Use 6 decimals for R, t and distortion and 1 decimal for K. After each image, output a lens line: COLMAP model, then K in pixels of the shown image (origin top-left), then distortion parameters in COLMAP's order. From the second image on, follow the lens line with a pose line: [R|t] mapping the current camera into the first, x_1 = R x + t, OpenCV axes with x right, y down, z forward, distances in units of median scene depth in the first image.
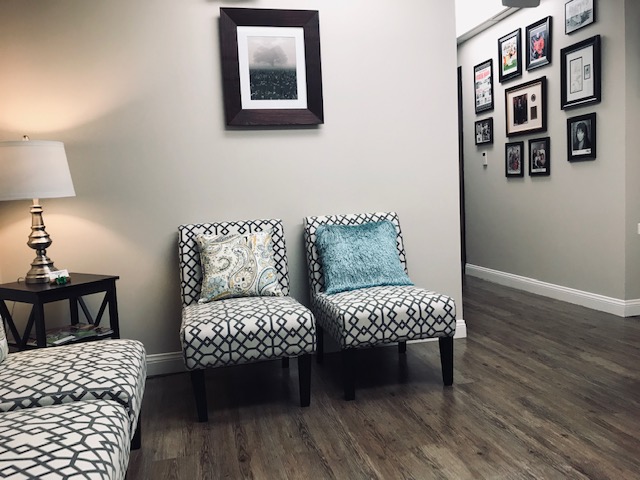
lens RADIAL K [[528.5, 0, 323.6], [0, 528.5, 238.1], [0, 0, 1]] dist [0.023268, 0.002782]
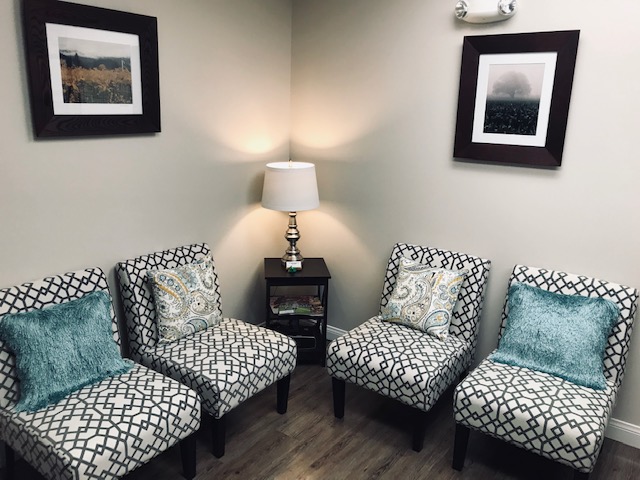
lens RADIAL K [[518.7, 0, 320.0], [0, 518.7, 240.0], [0, 0, 1]] dist [0.007635, -0.000904]
pose [[0.629445, 0.264464, -0.730655, 0.432993], [-0.122843, 0.962343, 0.242498, -0.280315], [0.767273, -0.062883, 0.638230, 0.177205]]
